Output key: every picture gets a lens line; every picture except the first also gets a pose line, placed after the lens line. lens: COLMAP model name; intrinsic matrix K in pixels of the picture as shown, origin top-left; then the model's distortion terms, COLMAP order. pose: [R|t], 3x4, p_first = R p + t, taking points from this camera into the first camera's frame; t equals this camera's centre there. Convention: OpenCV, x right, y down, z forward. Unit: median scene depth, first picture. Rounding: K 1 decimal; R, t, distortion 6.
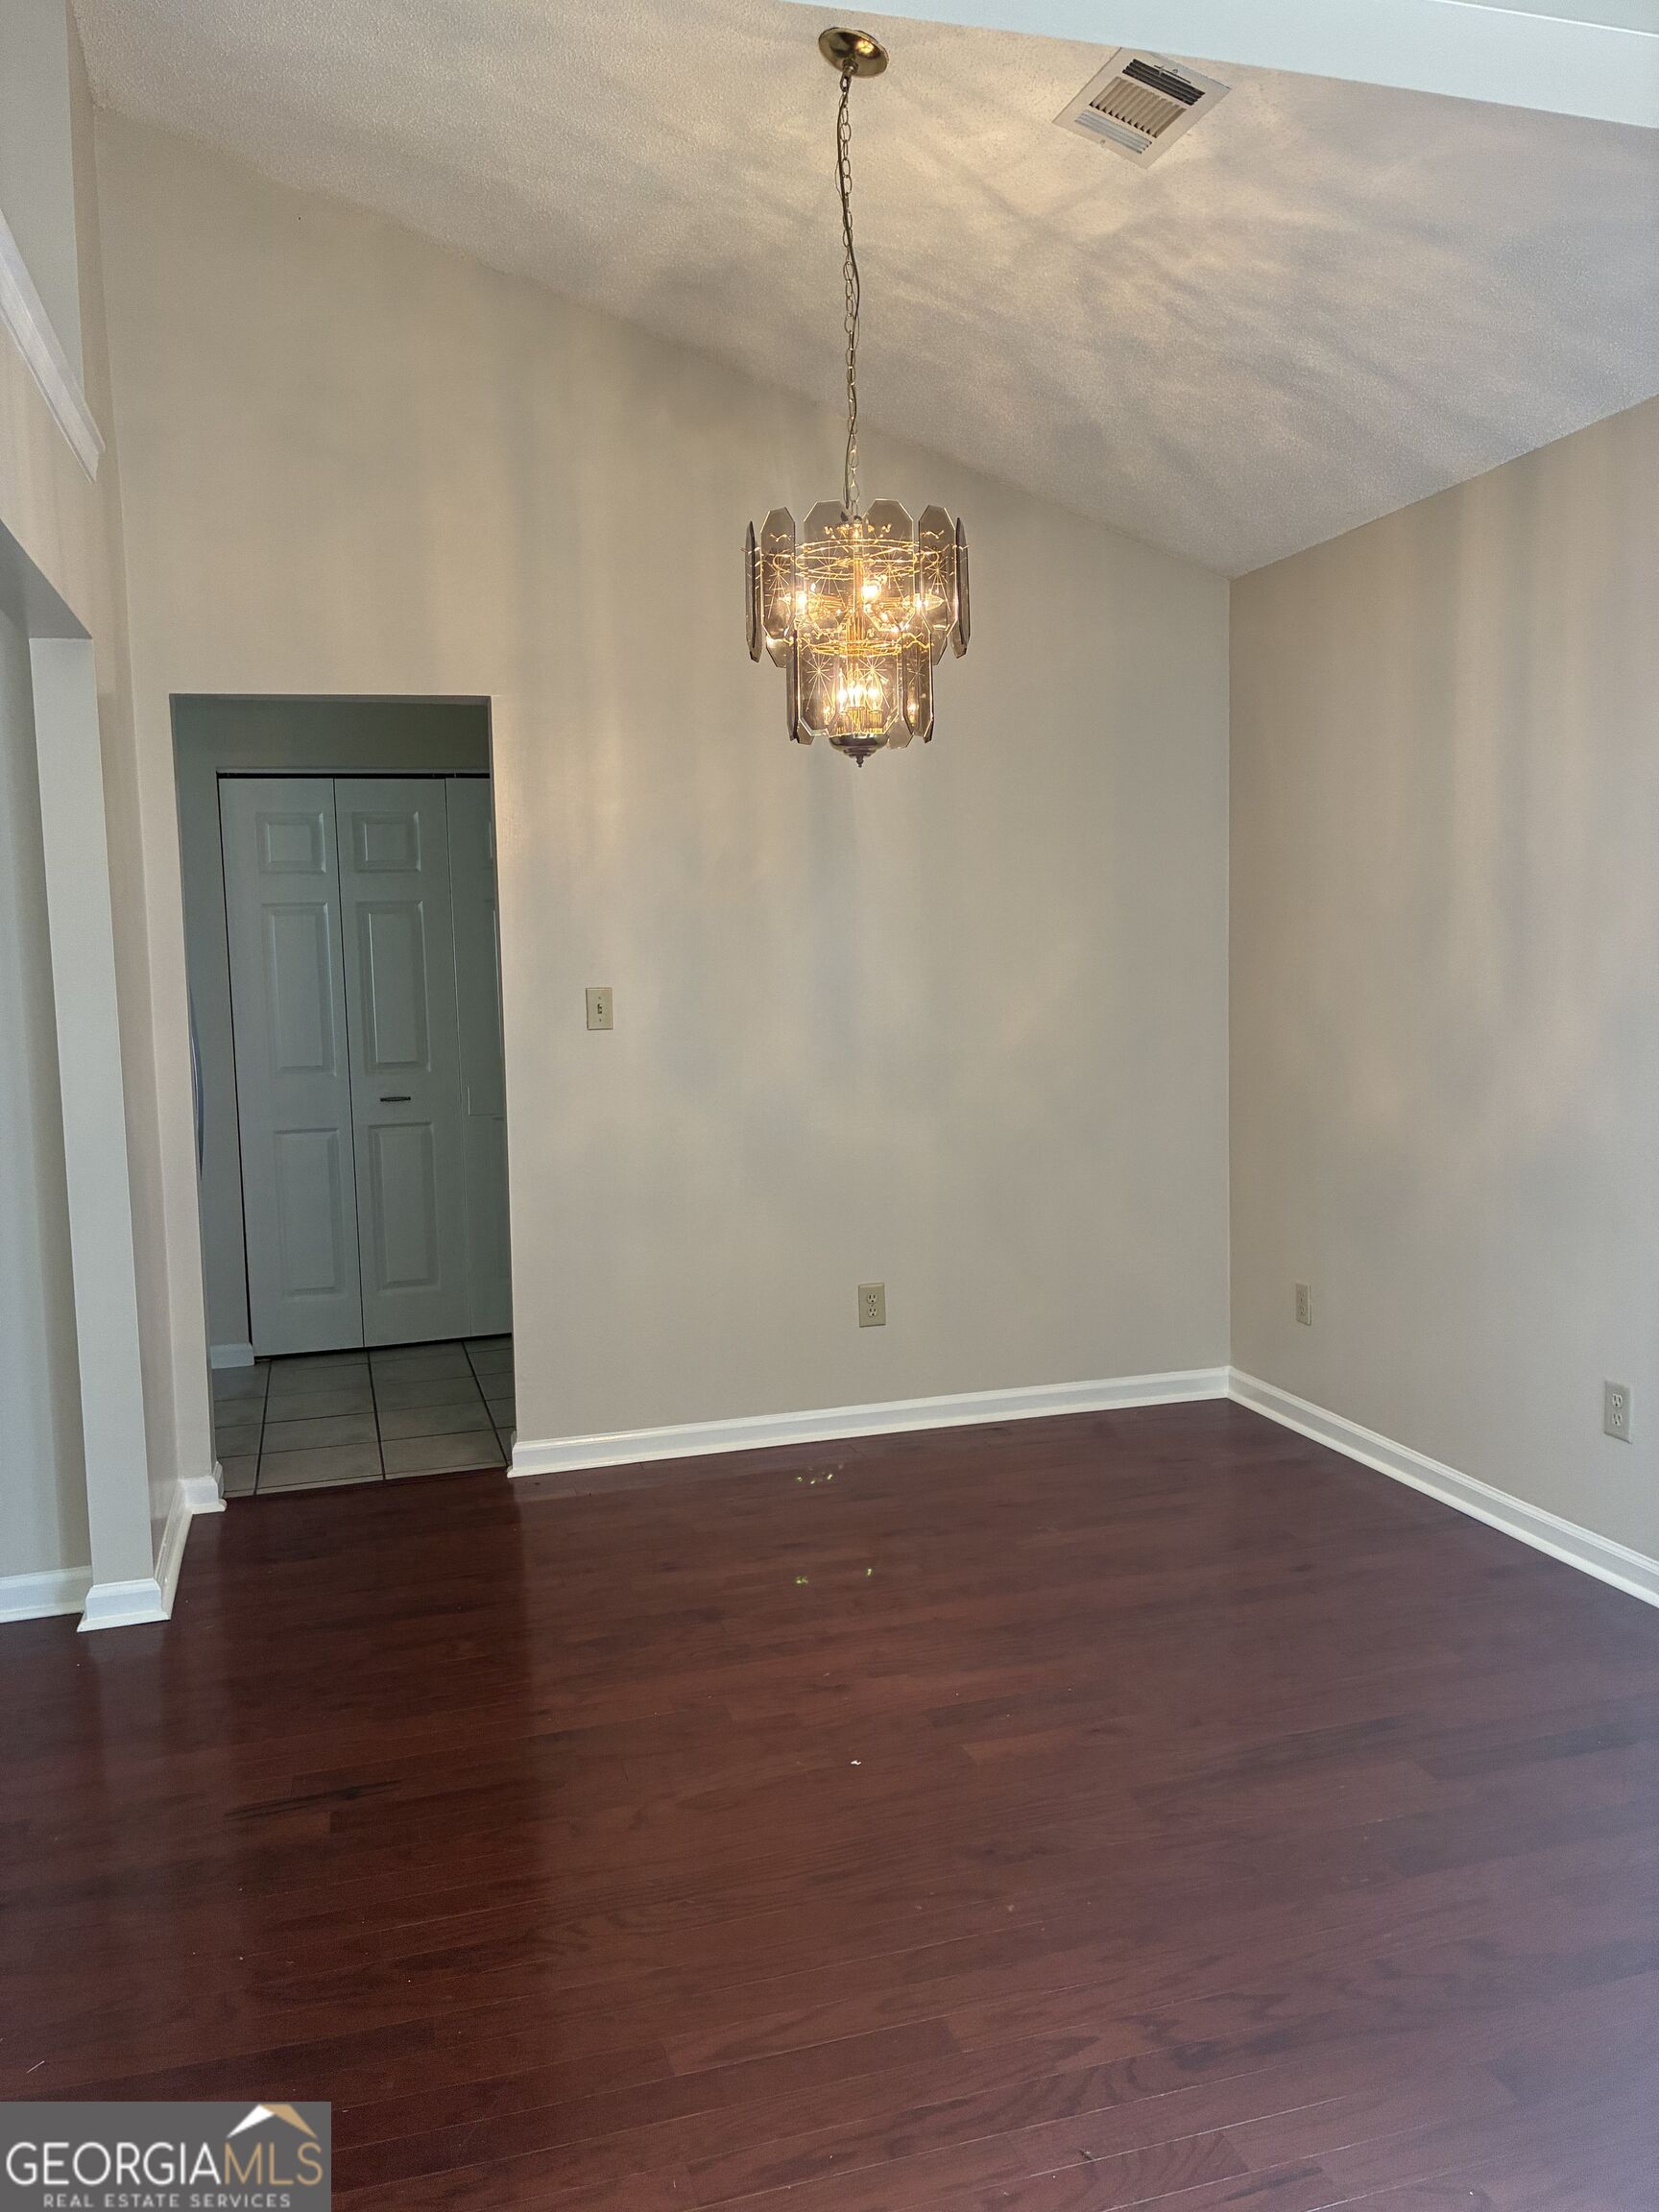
lens RADIAL K [[1660.7, 0, 829.5], [0, 1660.7, 1106.0], [0, 0, 1]] dist [0.040164, -0.001192]
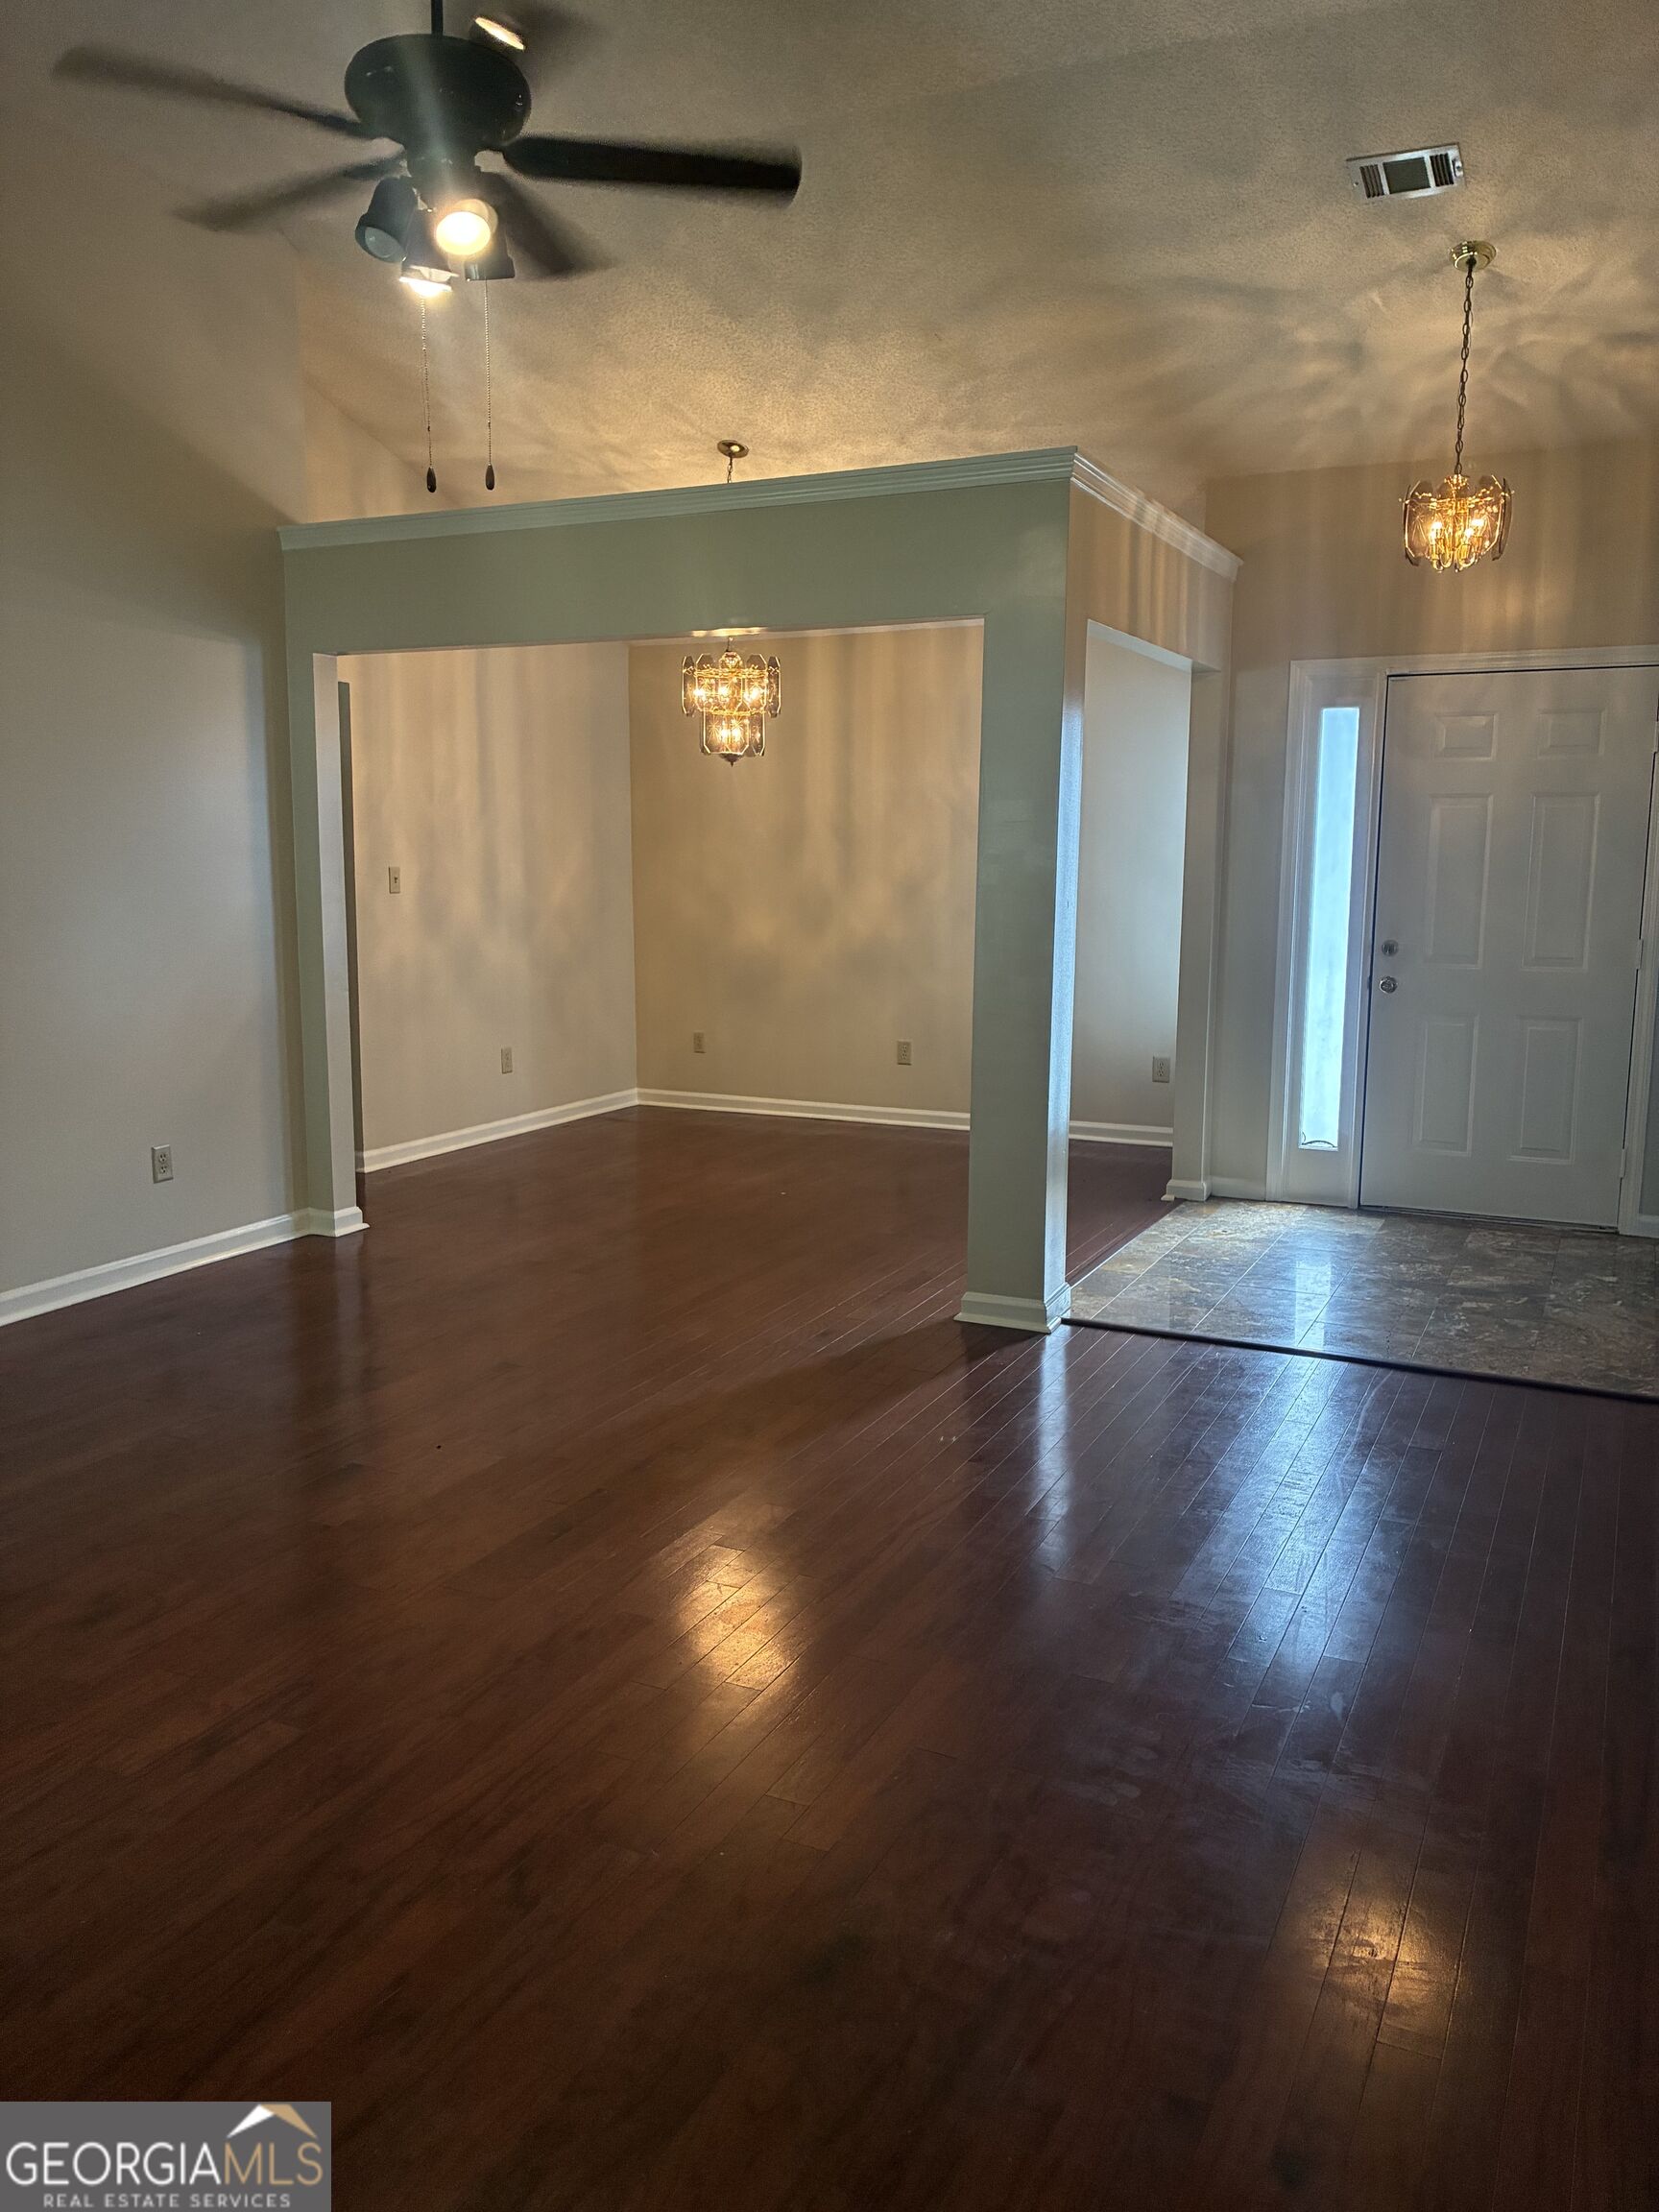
lens RADIAL K [[1656.9, 0, 829.5], [0, 1656.9, 1106.0], [0, 0, 1]] dist [-0.001198, -0.055676]
pose [[0.684761, -0.088779, 0.723340, -1.057574], [0.045135, 0.995813, 0.079493, 0.052526], [-0.727369, -0.021786, 0.685901, -0.425363]]
